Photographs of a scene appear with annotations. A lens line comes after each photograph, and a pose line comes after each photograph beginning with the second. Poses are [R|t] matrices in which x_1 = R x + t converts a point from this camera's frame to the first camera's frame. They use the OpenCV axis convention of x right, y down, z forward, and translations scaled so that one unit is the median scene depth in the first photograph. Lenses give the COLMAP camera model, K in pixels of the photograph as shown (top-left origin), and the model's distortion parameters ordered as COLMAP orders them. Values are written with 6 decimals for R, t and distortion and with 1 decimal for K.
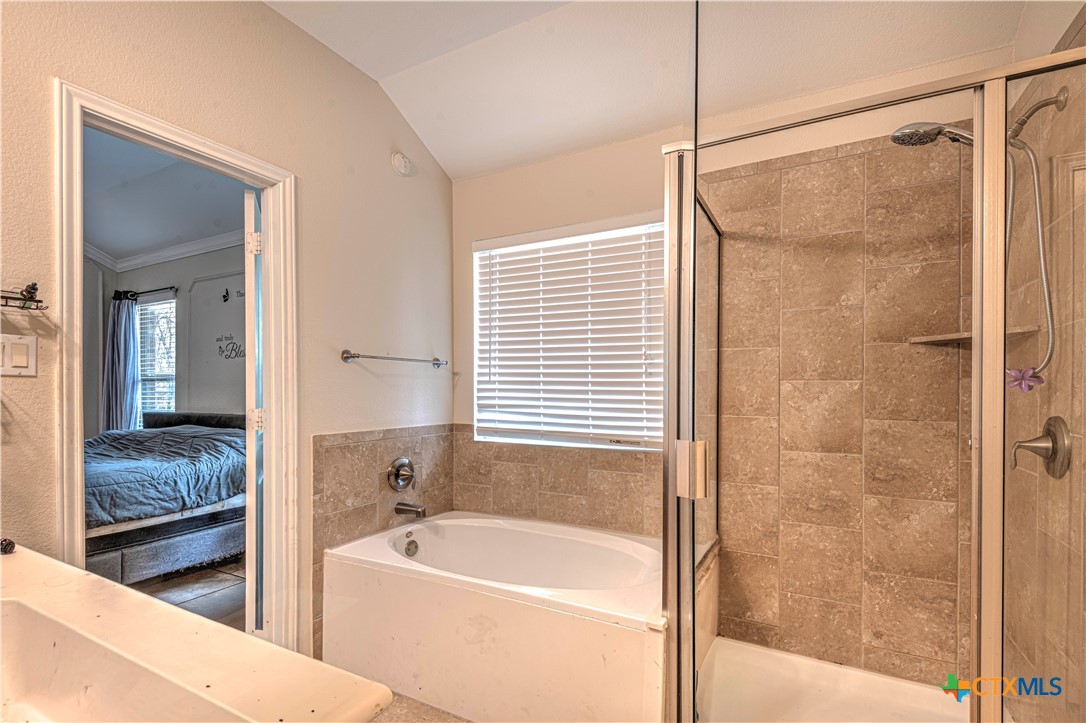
lens RADIAL K [[499.4, 0, 546.9], [0, 499.4, 378.0], [0, 0, 1]] dist [0.001444, 0.000005]
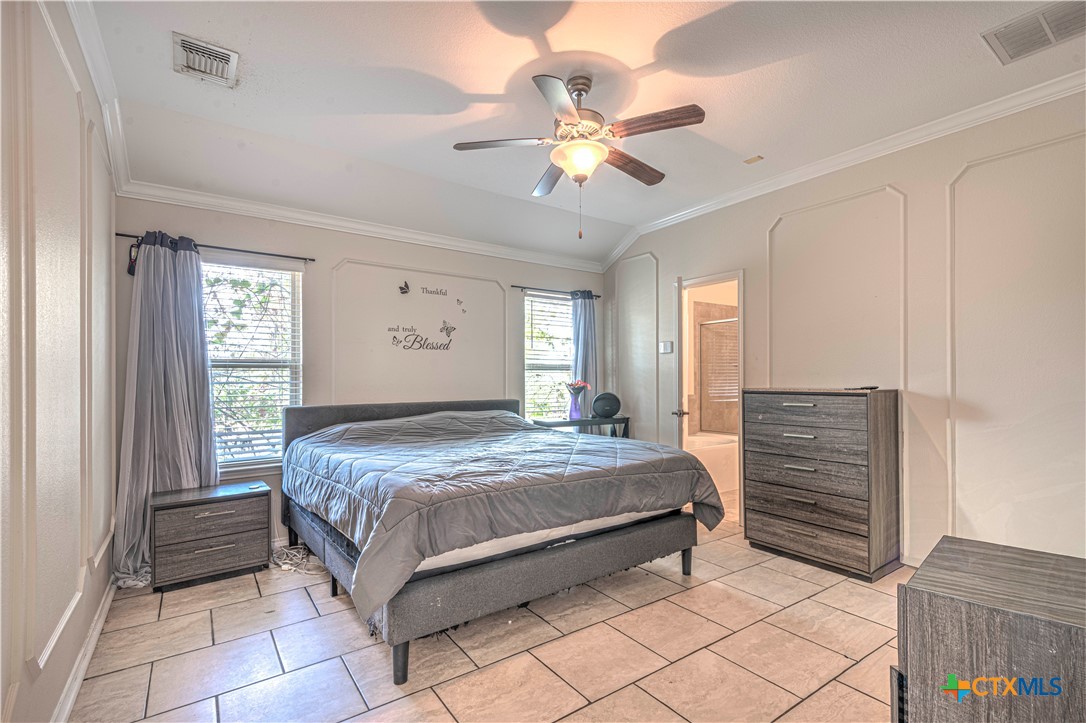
lens RADIAL K [[499.4, 0, 546.9], [0, 499.4, 378.0], [0, 0, 1]] dist [0.001444, 0.000005]
pose [[0.443245, 0.002961, 0.896396, -2.297544], [-0.017217, 0.999838, 0.005210, 0.016775], [-0.896235, -0.017743, 0.443224, 0.442020]]
